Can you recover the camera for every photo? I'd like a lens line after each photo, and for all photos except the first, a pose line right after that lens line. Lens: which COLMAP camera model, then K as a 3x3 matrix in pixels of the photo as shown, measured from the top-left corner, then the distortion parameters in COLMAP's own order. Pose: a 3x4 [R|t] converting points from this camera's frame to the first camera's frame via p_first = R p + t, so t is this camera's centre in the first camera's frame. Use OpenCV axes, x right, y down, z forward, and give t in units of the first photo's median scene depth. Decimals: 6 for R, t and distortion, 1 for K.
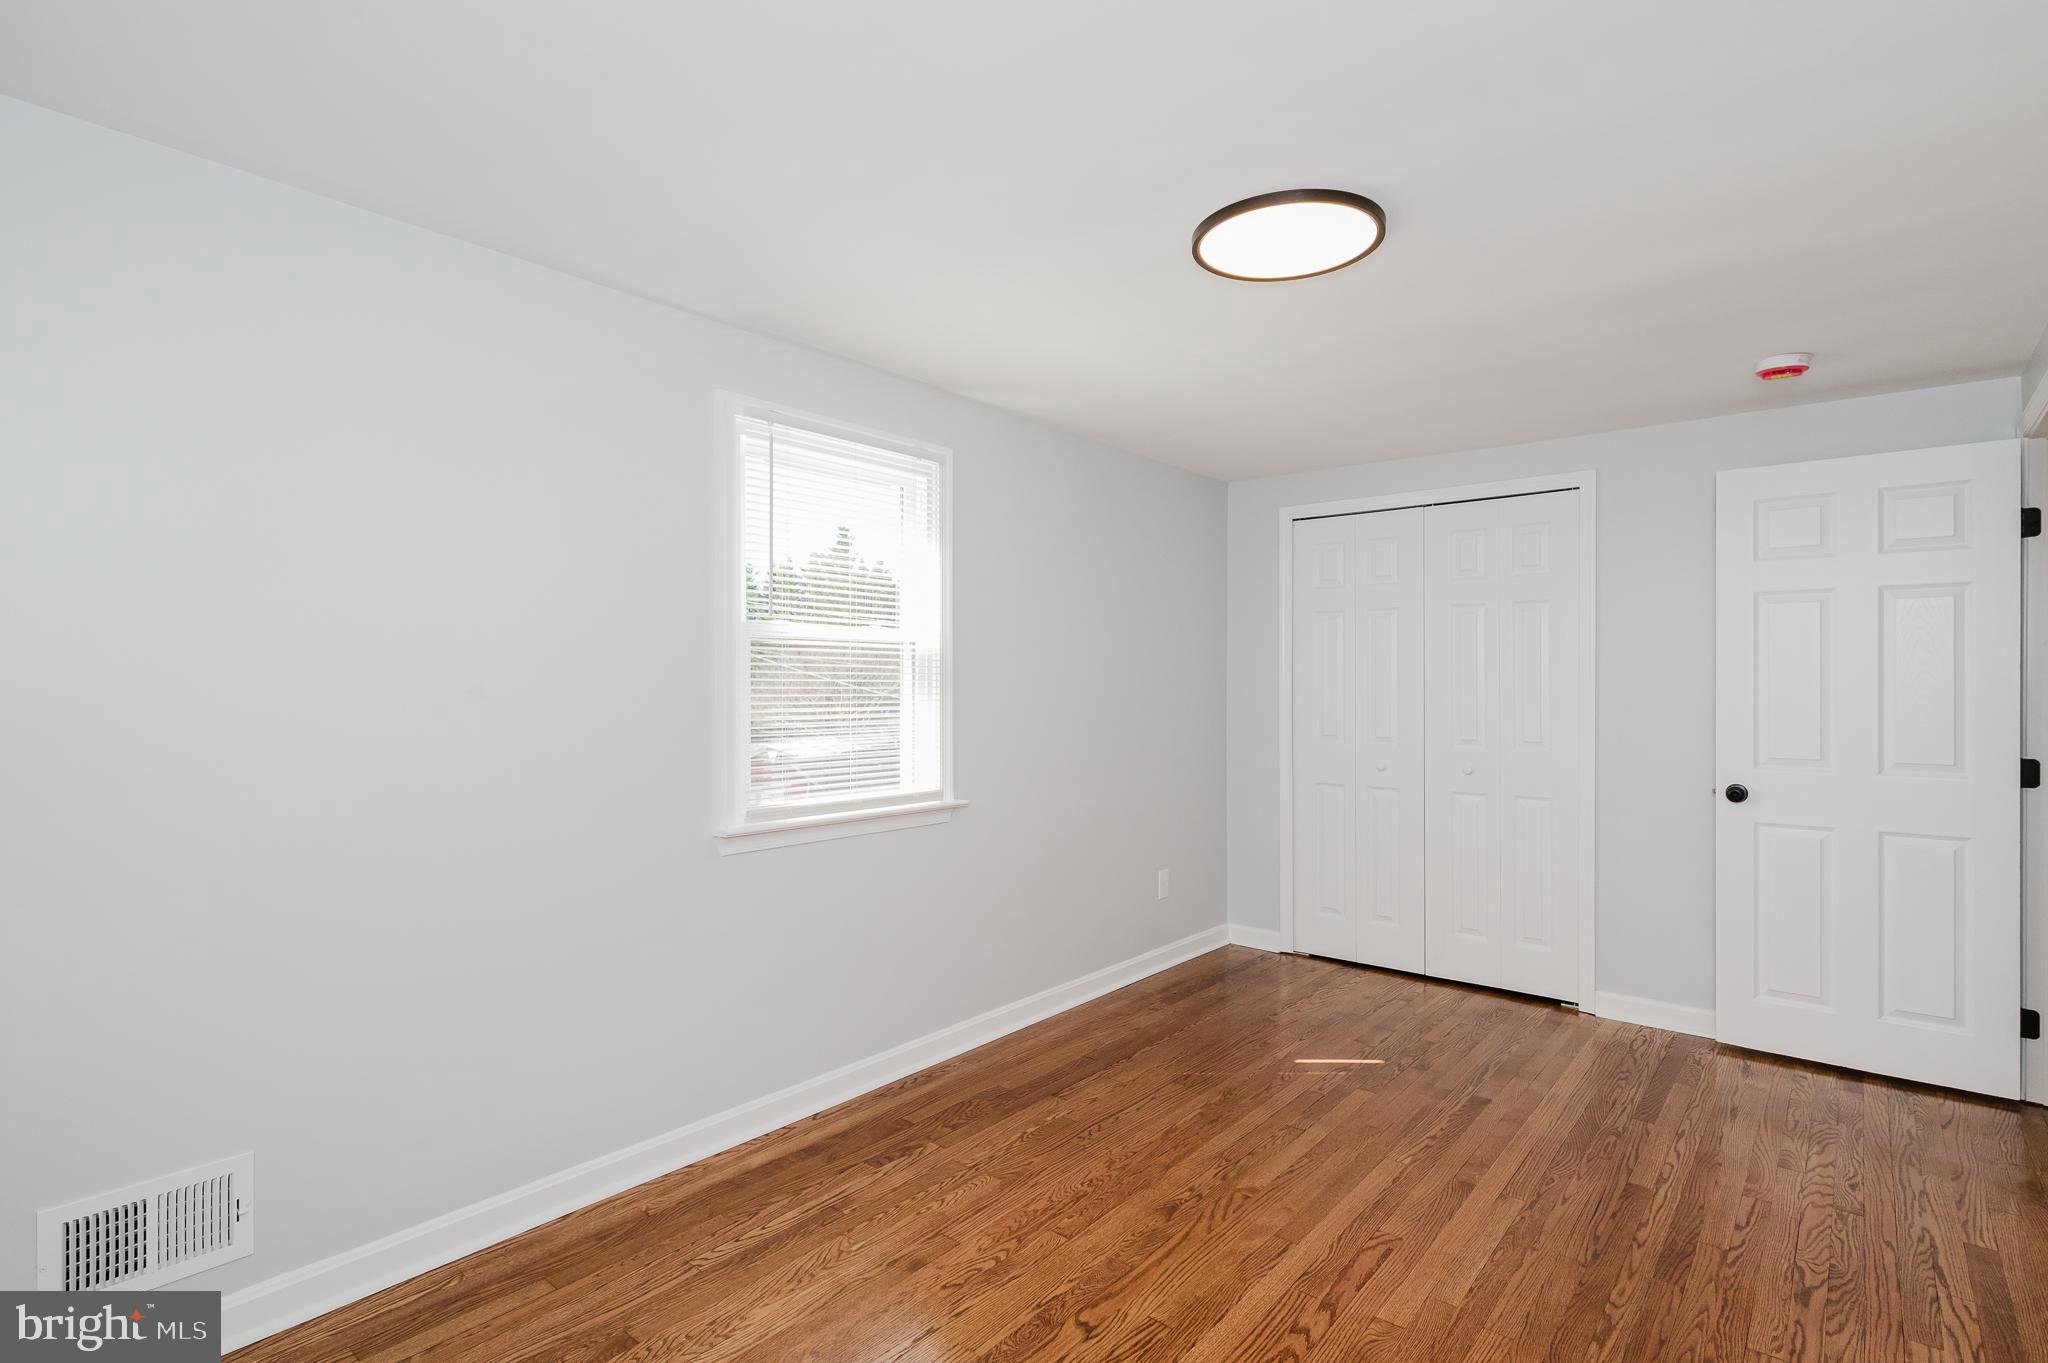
lens RADIAL K [[998.6, 0, 1022.0], [0, 998.6, 684.6], [0, 0, 1]] dist [0.001516, 0.000448]
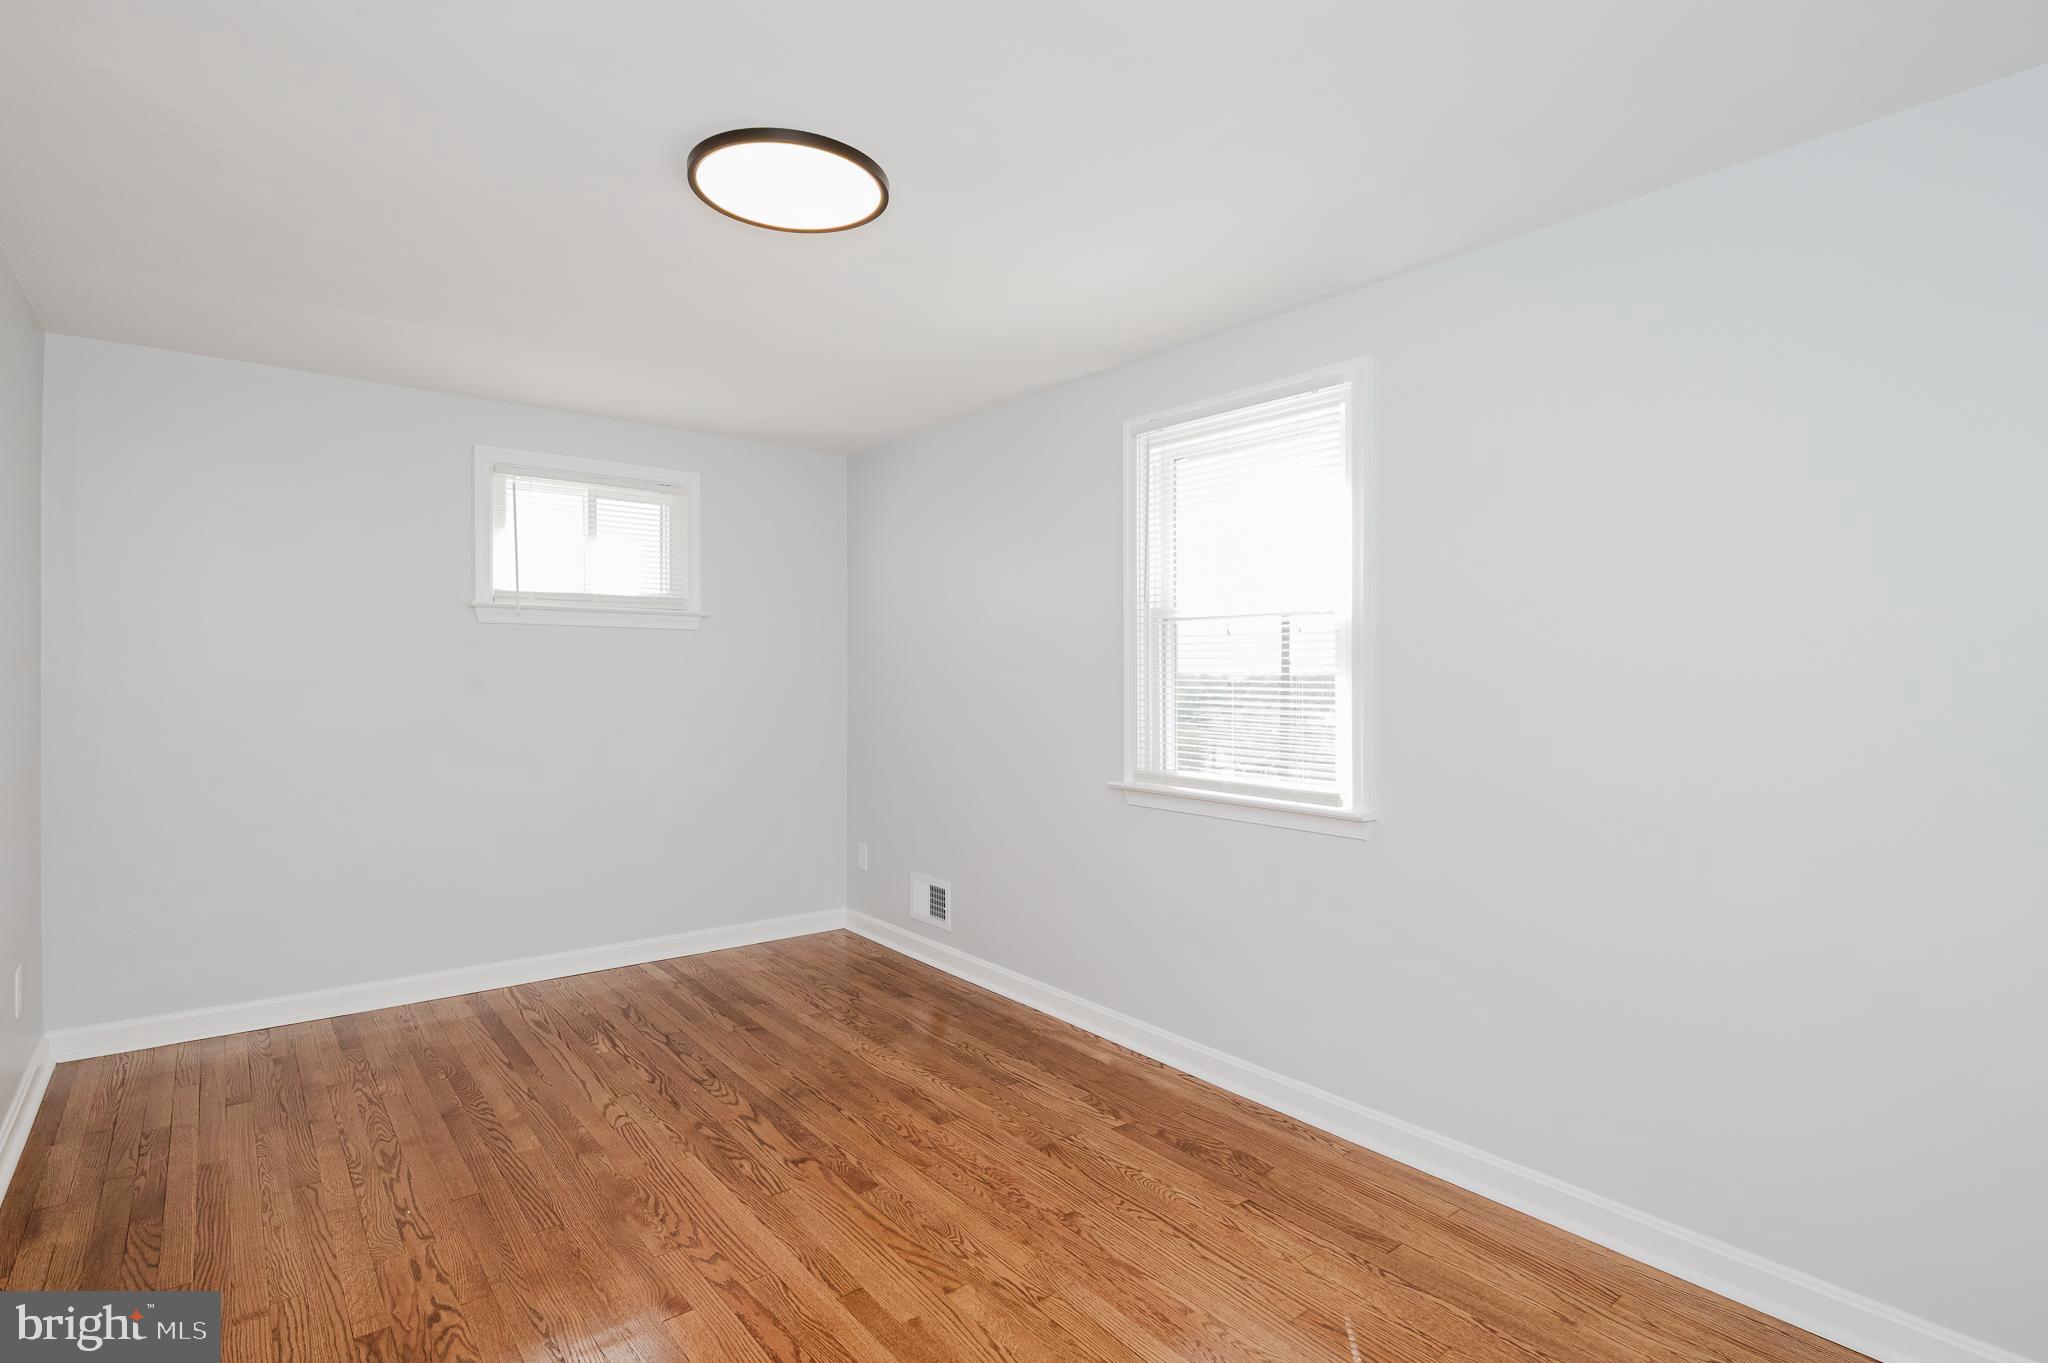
lens RADIAL K [[998.6, 0, 1022.0], [0, 998.6, 684.6], [0, 0, 1]] dist [0.001516, 0.000448]
pose [[-0.190876, 0.007912, -0.981582, 0.967935], [-0.008168, 0.999920, 0.009648, 0.016169], [0.981580, 0.009859, -0.190796, 1.169615]]
